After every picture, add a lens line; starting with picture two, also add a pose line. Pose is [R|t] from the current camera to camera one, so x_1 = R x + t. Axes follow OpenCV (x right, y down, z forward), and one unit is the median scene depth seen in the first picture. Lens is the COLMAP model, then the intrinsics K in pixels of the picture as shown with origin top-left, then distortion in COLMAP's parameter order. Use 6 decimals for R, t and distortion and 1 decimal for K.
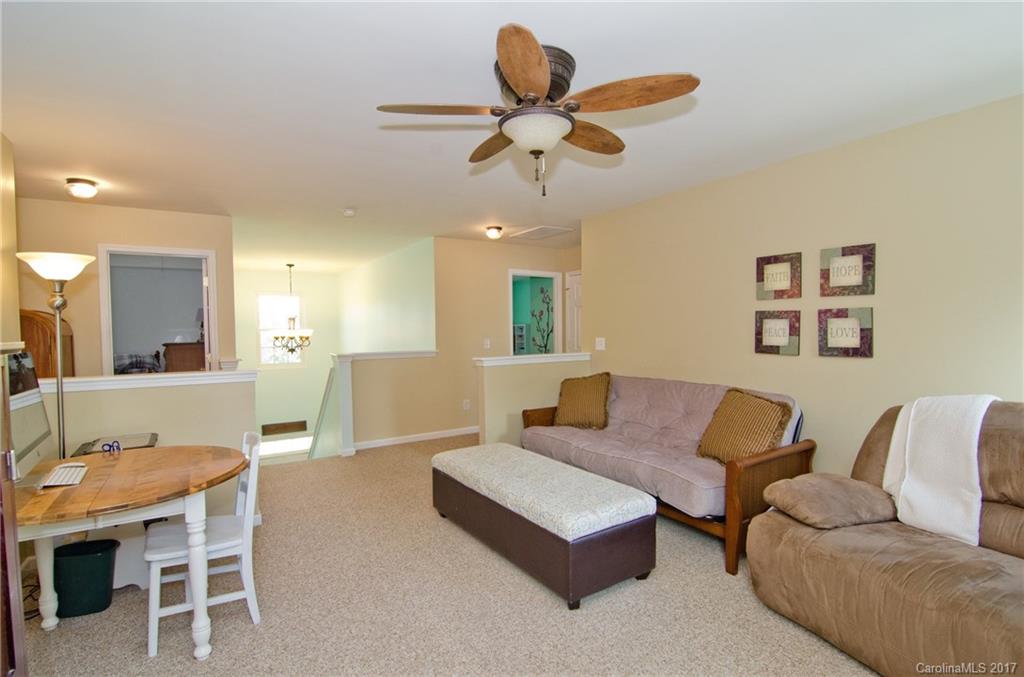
lens RADIAL K [[492.5, 0, 511.9], [0, 492.5, 341.5], [0, 0, 1]] dist [-0.004369, -0.000396]
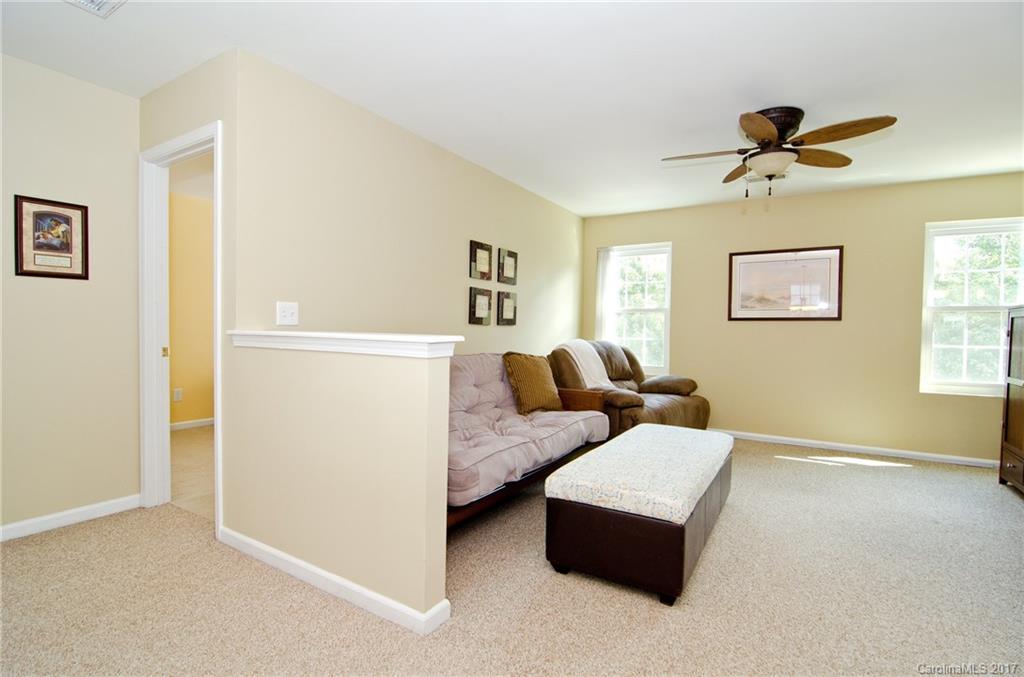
lens RADIAL K [[492.5, 0, 510.7], [0, 492.5, 338.7], [0, 0, 1]] dist [-0.004369, -0.000396]
pose [[-0.407235, -0.023899, 0.913011, -0.607972], [0.002249, 0.999628, 0.027170, 0.028310], [-0.913321, 0.013118, -0.407030, 1.438136]]
